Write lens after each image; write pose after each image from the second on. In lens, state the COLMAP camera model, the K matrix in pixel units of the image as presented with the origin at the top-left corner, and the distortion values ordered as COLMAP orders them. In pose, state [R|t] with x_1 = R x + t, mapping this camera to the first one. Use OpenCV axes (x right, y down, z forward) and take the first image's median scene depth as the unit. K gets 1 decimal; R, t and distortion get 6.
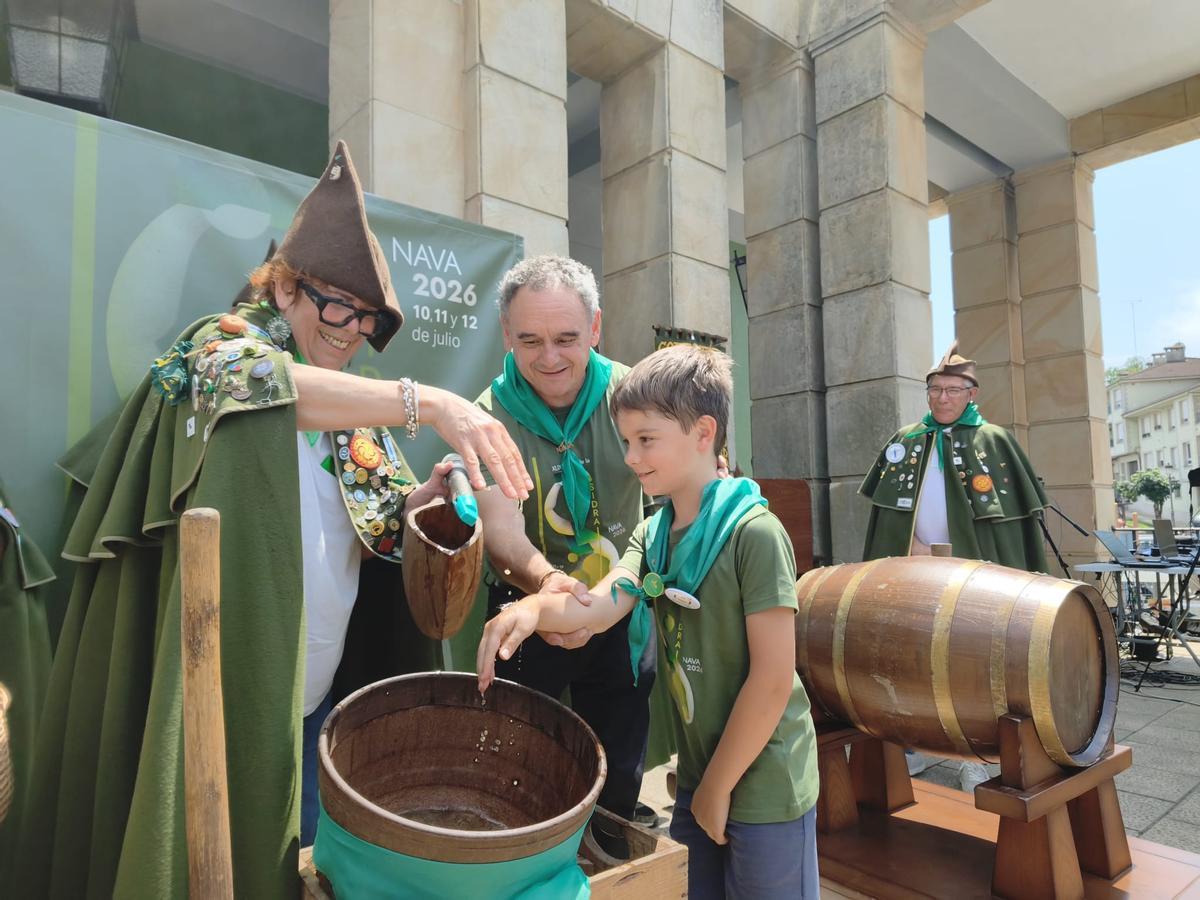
lens RADIAL K [[763.8, 0, 607.8], [0, 763.8, 461.9], [0, 0, 1]] dist [0.061388, -0.048945]
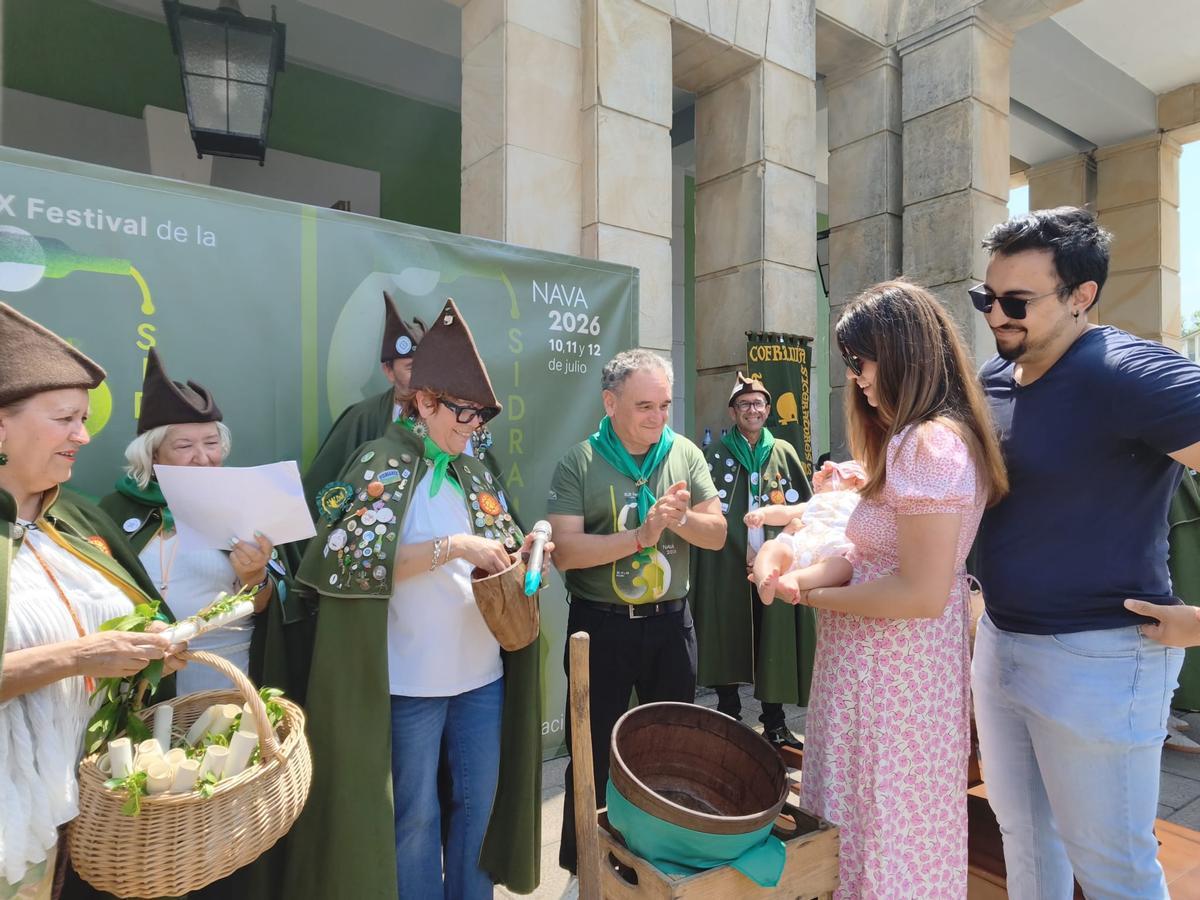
lens RADIAL K [[787.0, 0, 602.0], [0, 787.0, 450.8], [0, 0, 1]] dist [-0.003249, 0.009445]
pose [[0.997417, 0.015479, -0.070135, -0.055985], [-0.011033, 0.997930, 0.063353, -0.070748], [0.070971, -0.062415, 0.995524, -0.113323]]
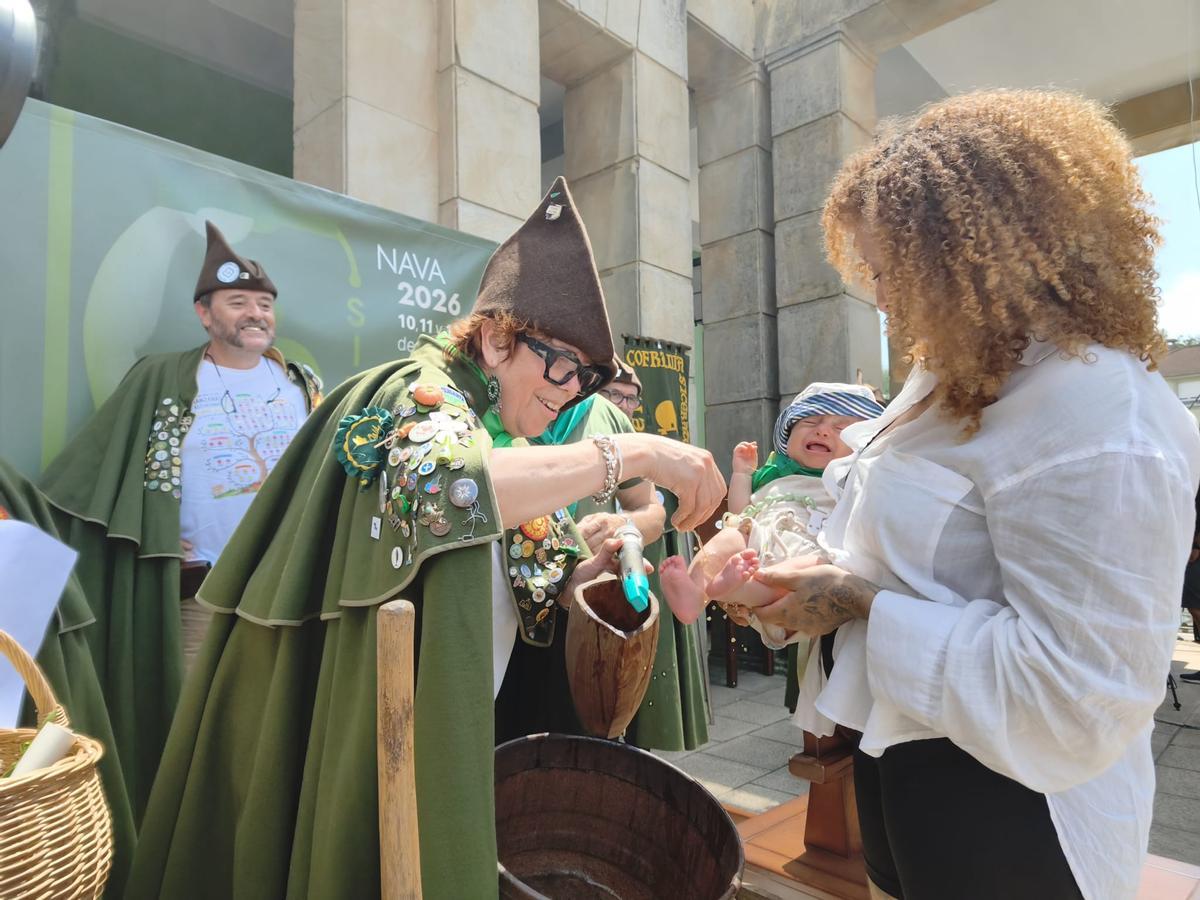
lens RADIAL K [[766.6, 0, 601.3], [0, 766.6, 458.0], [0, 0, 1]] dist [0.049365, -0.031311]
pose [[0.995346, 0.007691, 0.096056, -0.056609], [-0.008238, 0.999952, 0.005307, -0.019345], [-0.096010, -0.006074, 0.995362, 0.004743]]
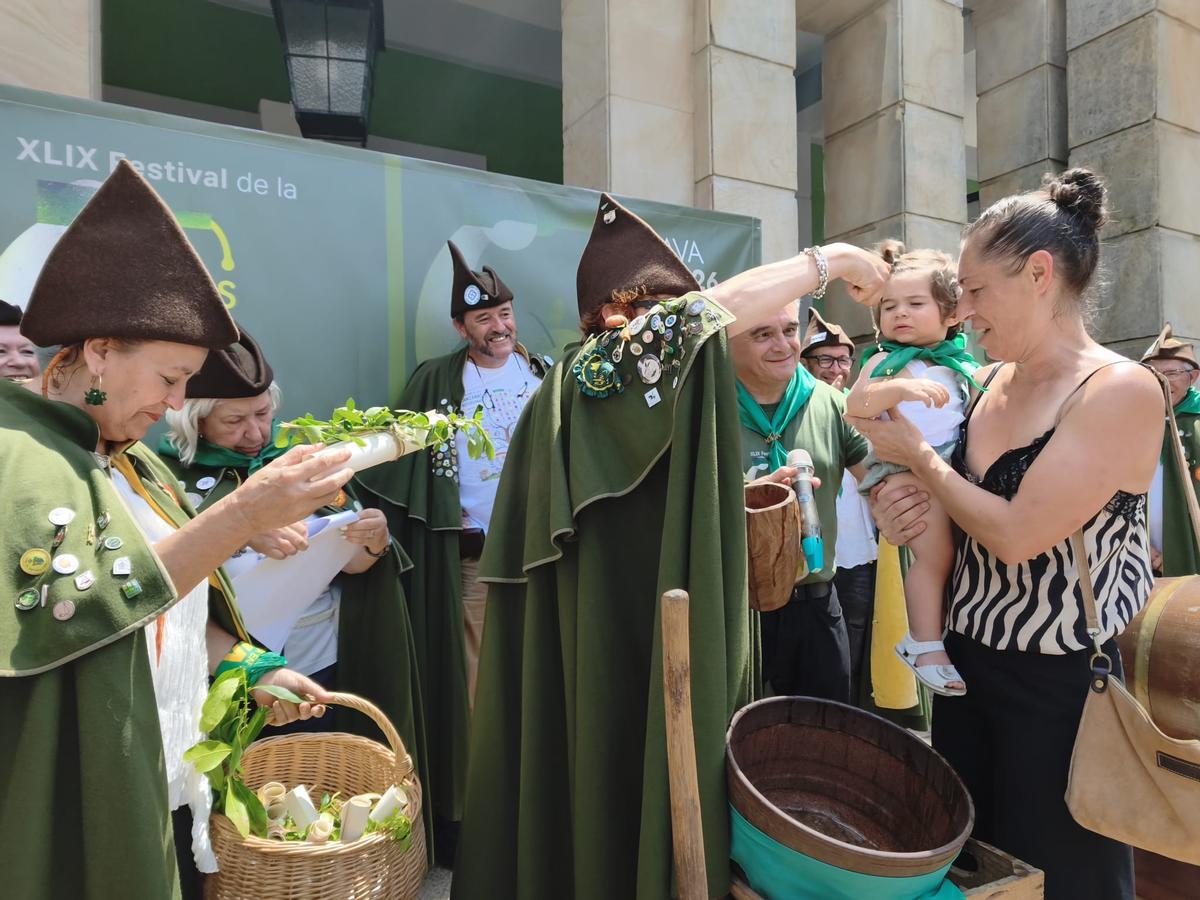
lens RADIAL K [[789.0, 0, 606.0], [0, 789.0, 465.1], [0, 0, 1]] dist [-0.003072, -0.000778]
pose [[0.975624, 0.003552, -0.219420, -0.055383], [0.012678, 0.997287, 0.072515, -0.036967], [0.219082, -0.073529, 0.972932, -0.041882]]
